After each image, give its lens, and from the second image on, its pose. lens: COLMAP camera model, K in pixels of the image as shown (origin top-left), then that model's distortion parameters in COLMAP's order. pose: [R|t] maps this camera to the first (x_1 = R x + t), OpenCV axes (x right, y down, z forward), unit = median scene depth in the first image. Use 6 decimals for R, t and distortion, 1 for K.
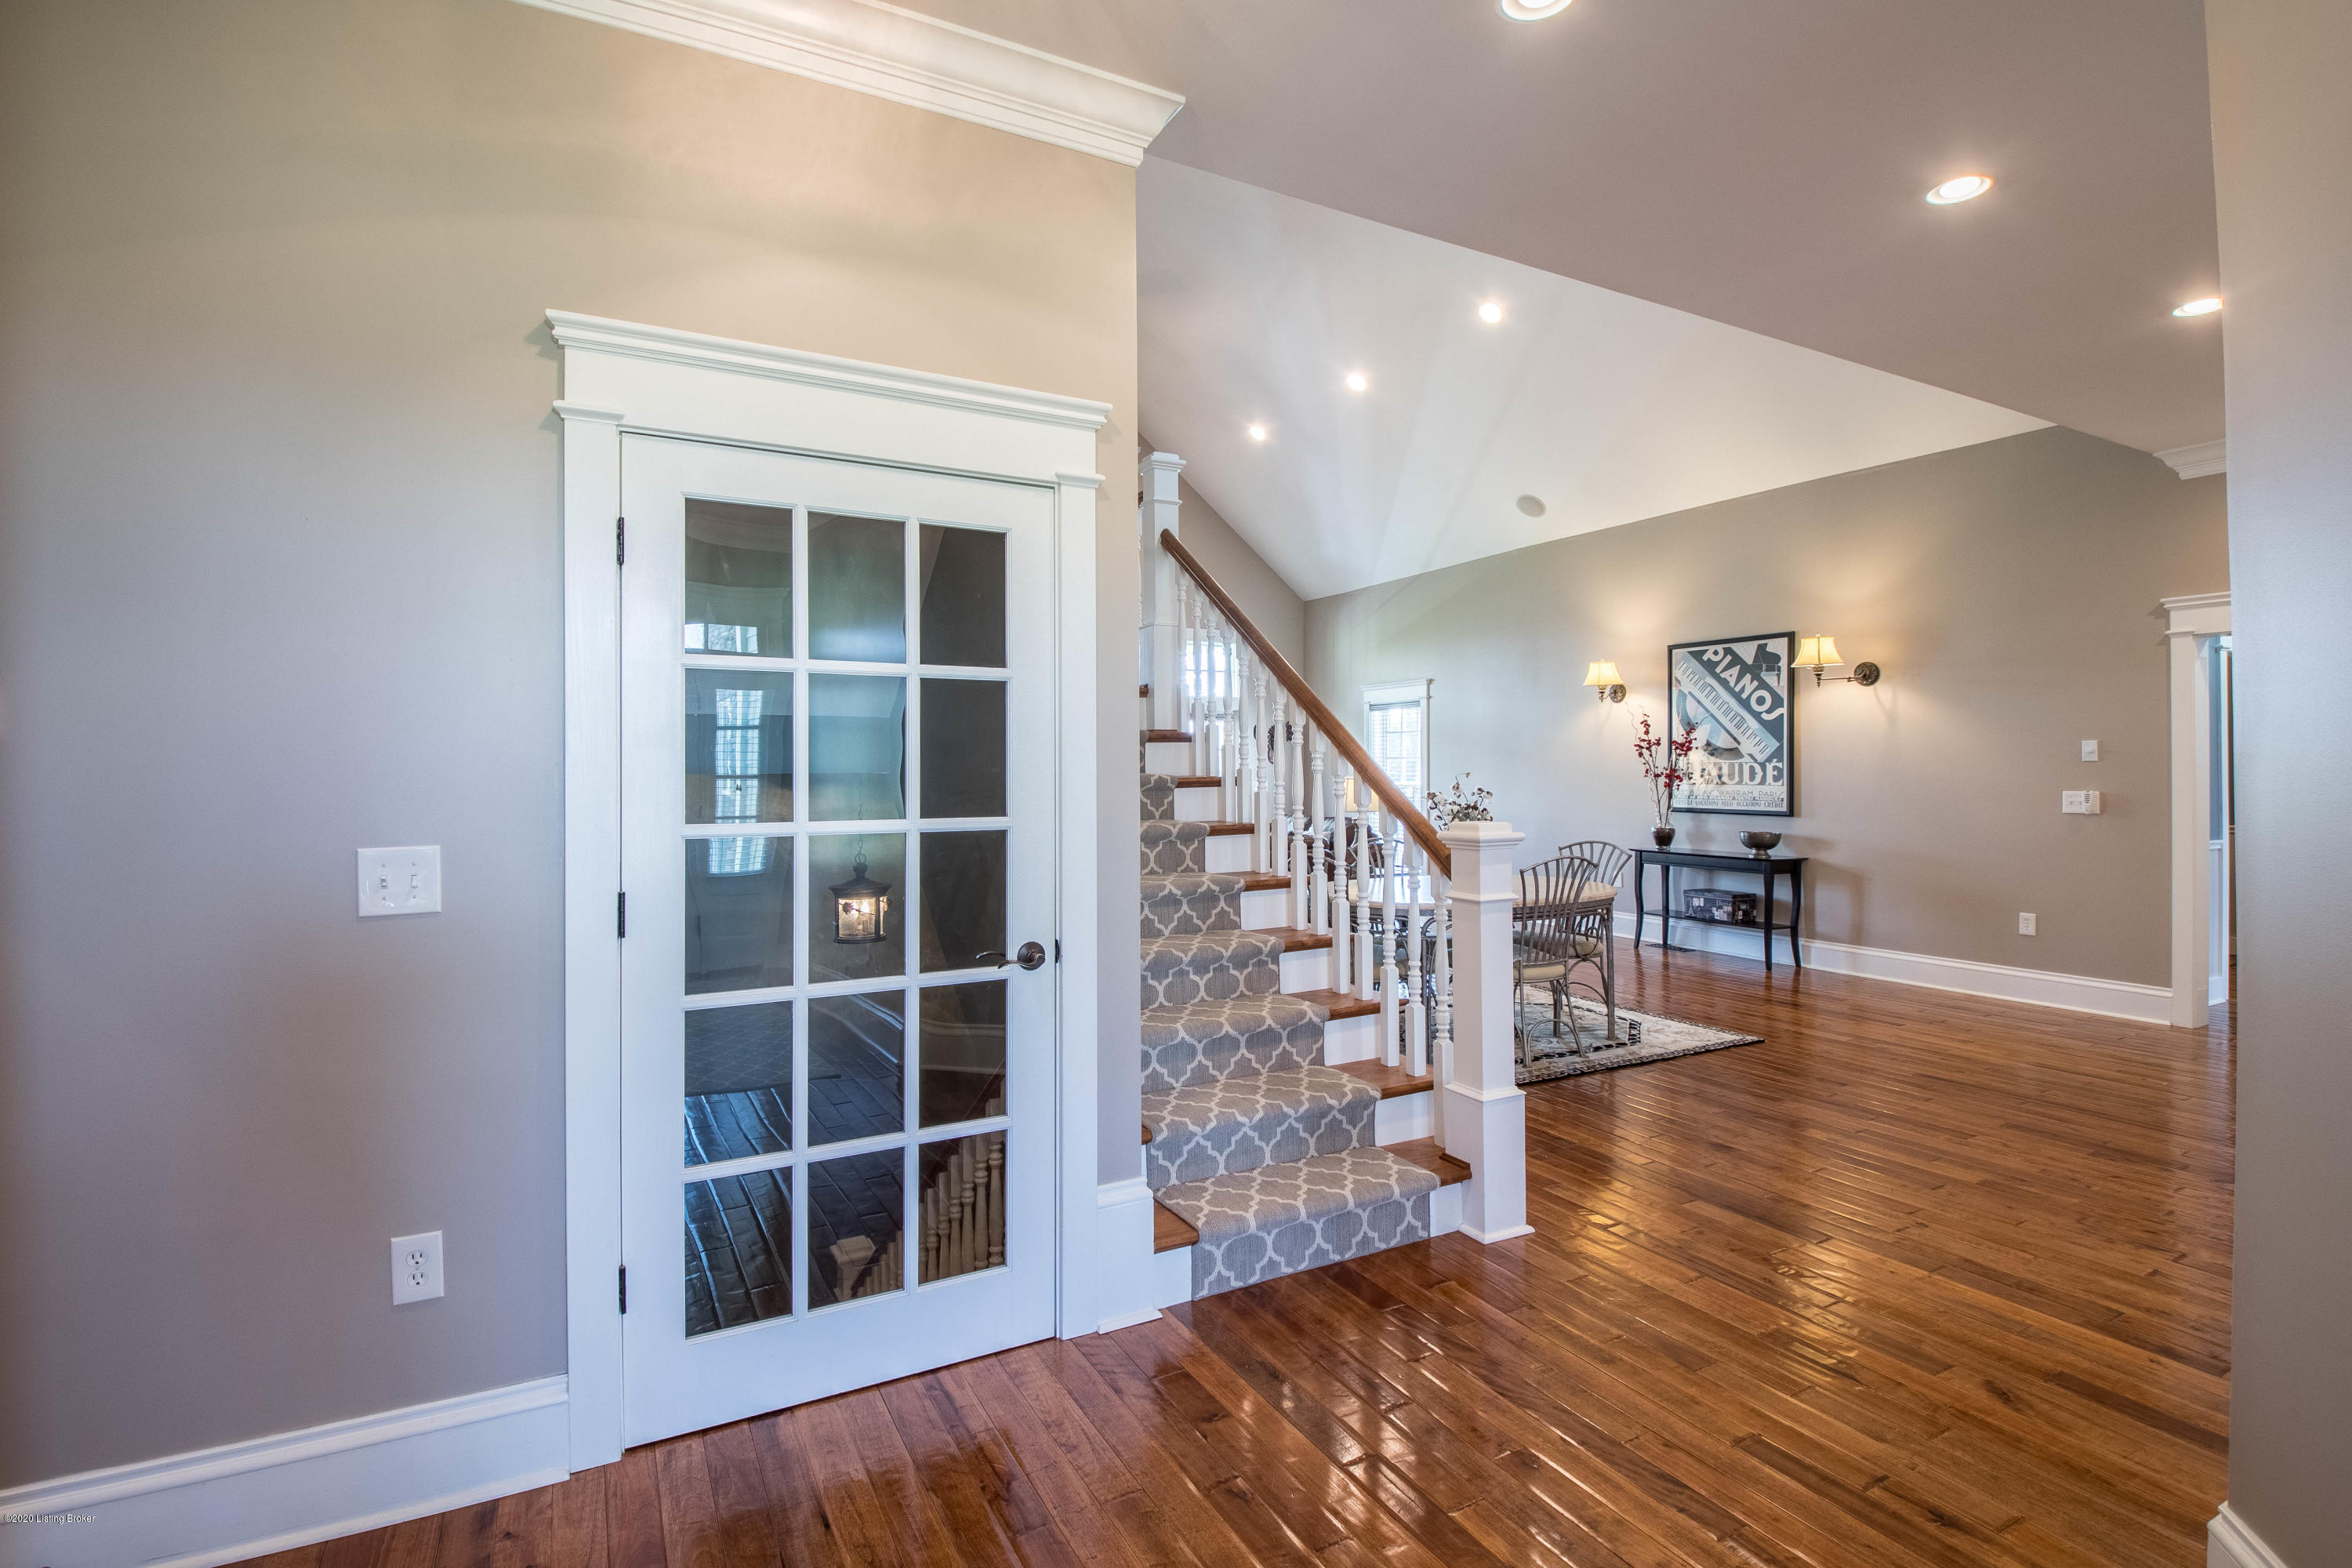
lens RADIAL K [[1116.1, 0, 1161.0], [0, 1116.1, 761.0], [0, 0, 1]] dist [-0.004196, -0.005357]
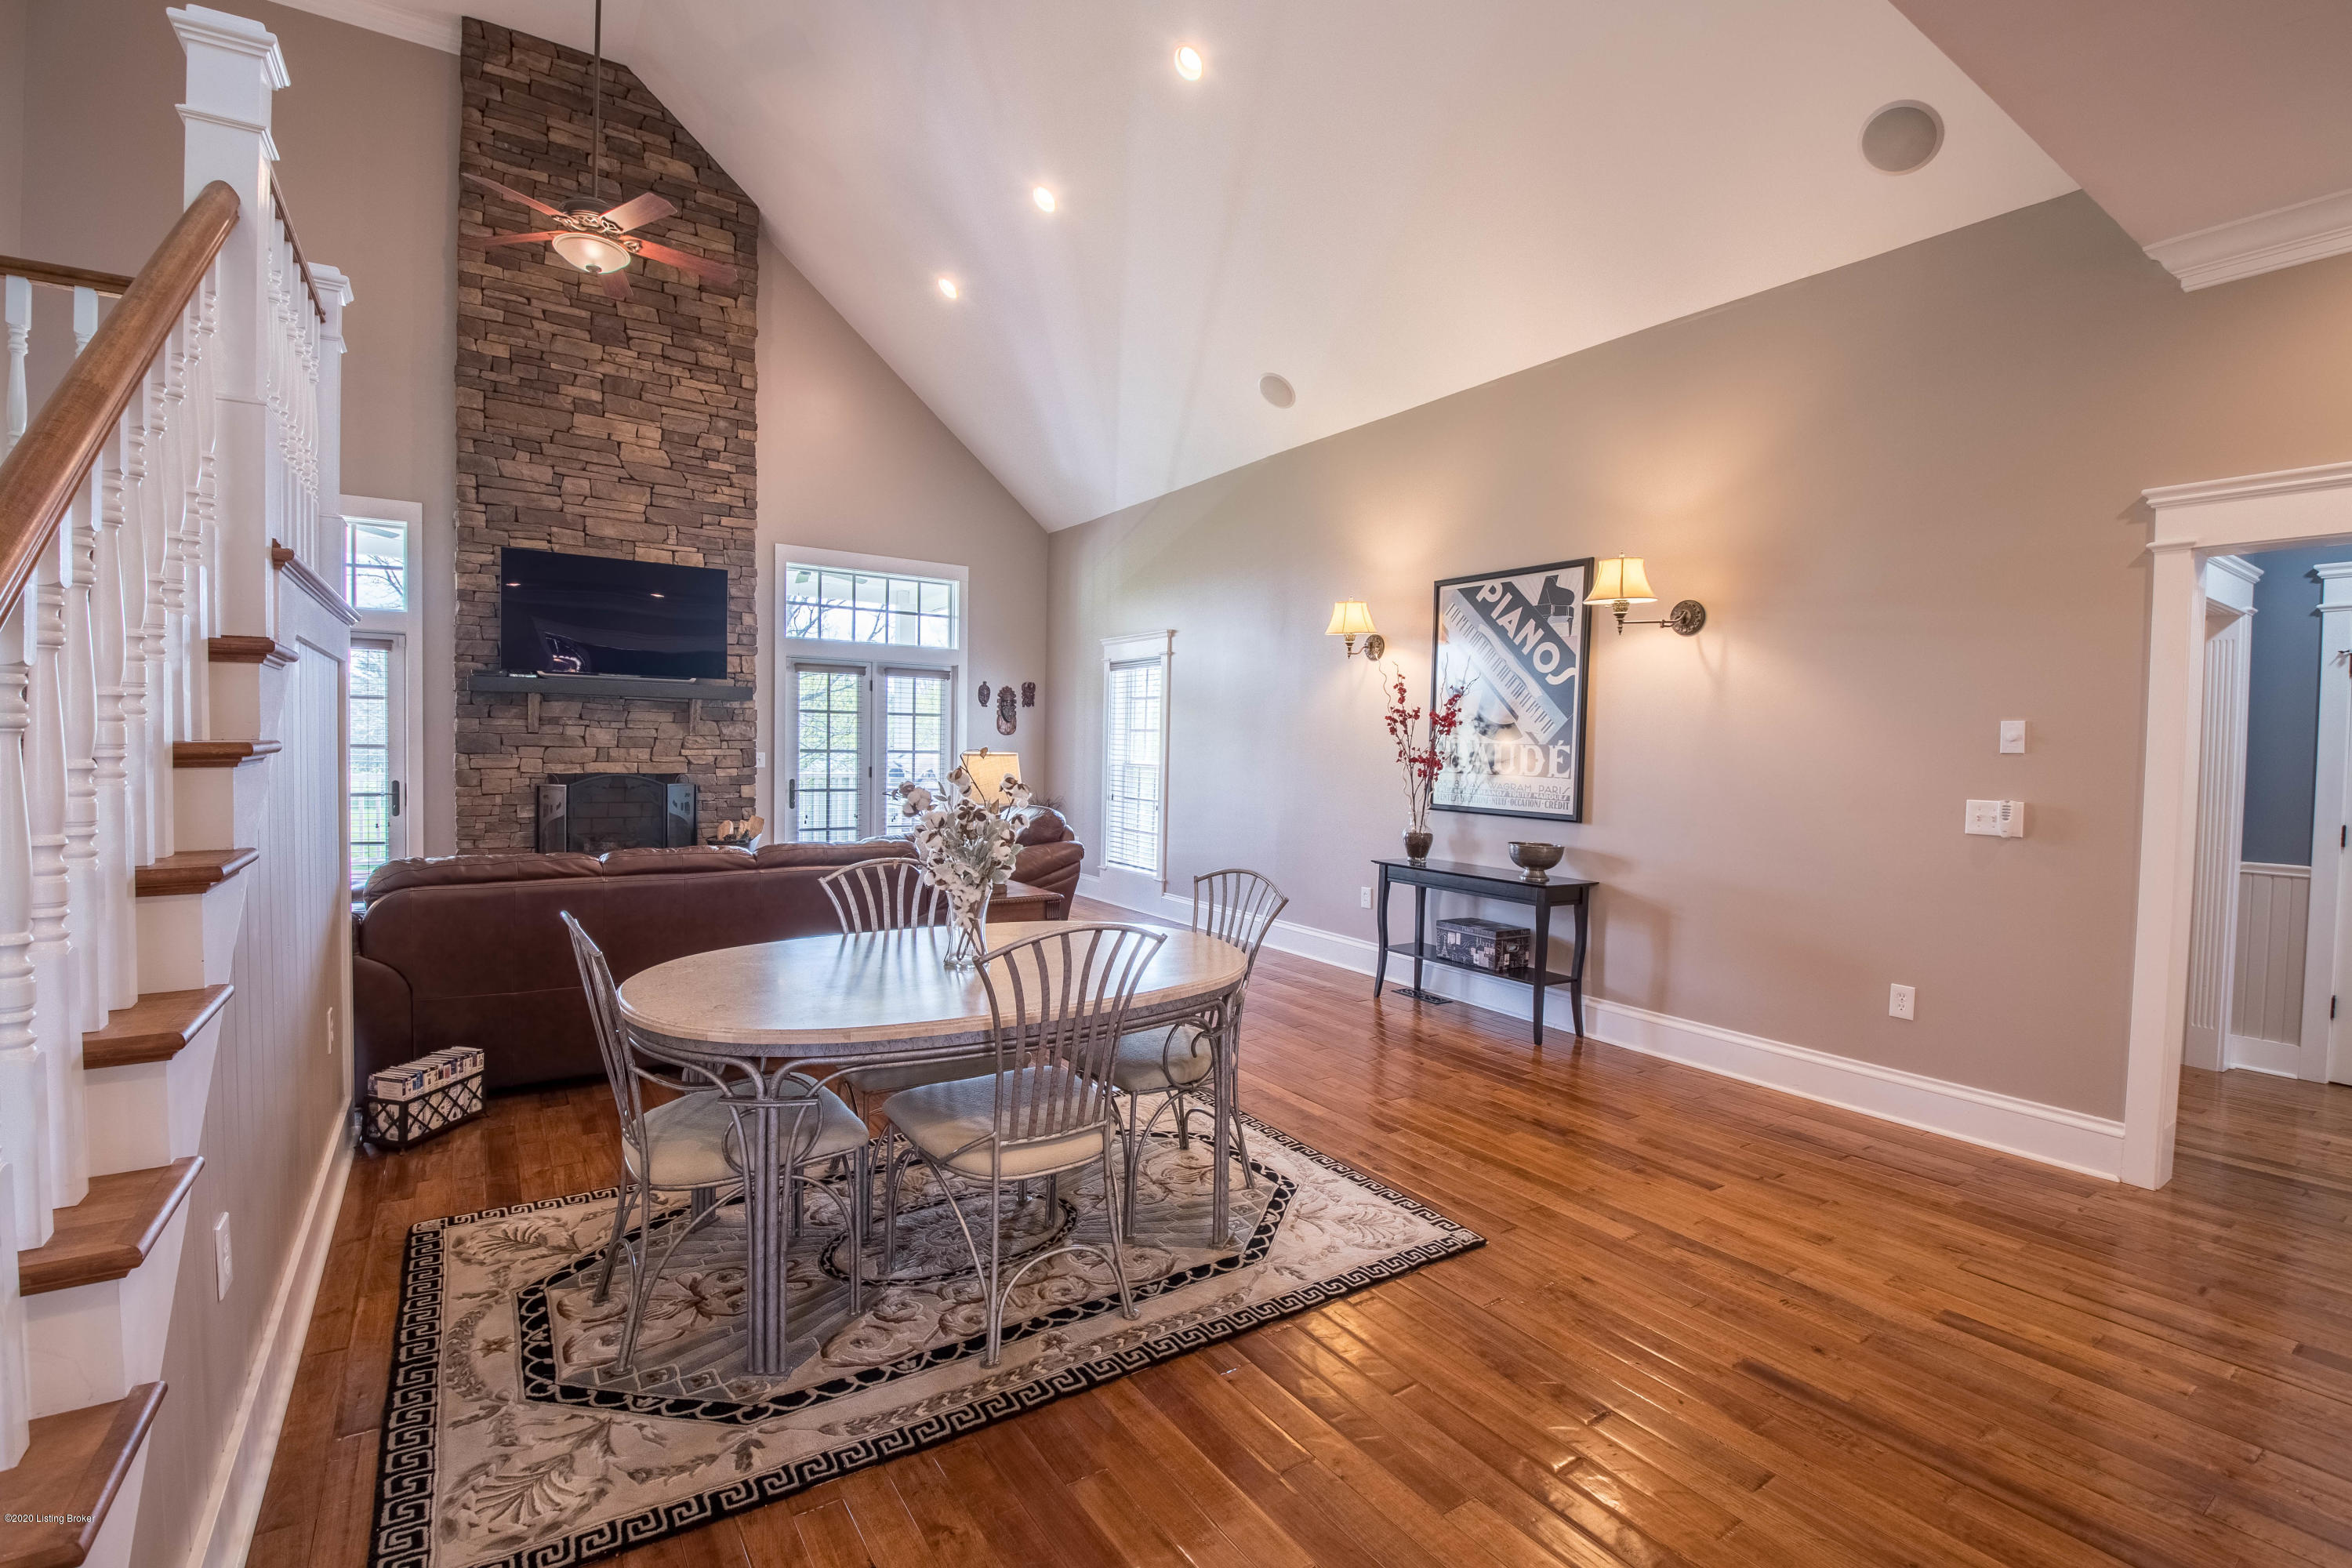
lens RADIAL K [[1116.1, 0, 1180.8], [0, 1116.1, 785.5], [0, 0, 1]] dist [-0.004196, -0.005357]
pose [[0.989937, 0.019343, 0.140182, 0.212101], [-0.025611, 0.998745, 0.043042, 0.002430], [-0.139173, -0.046199, 0.989190, 0.330696]]
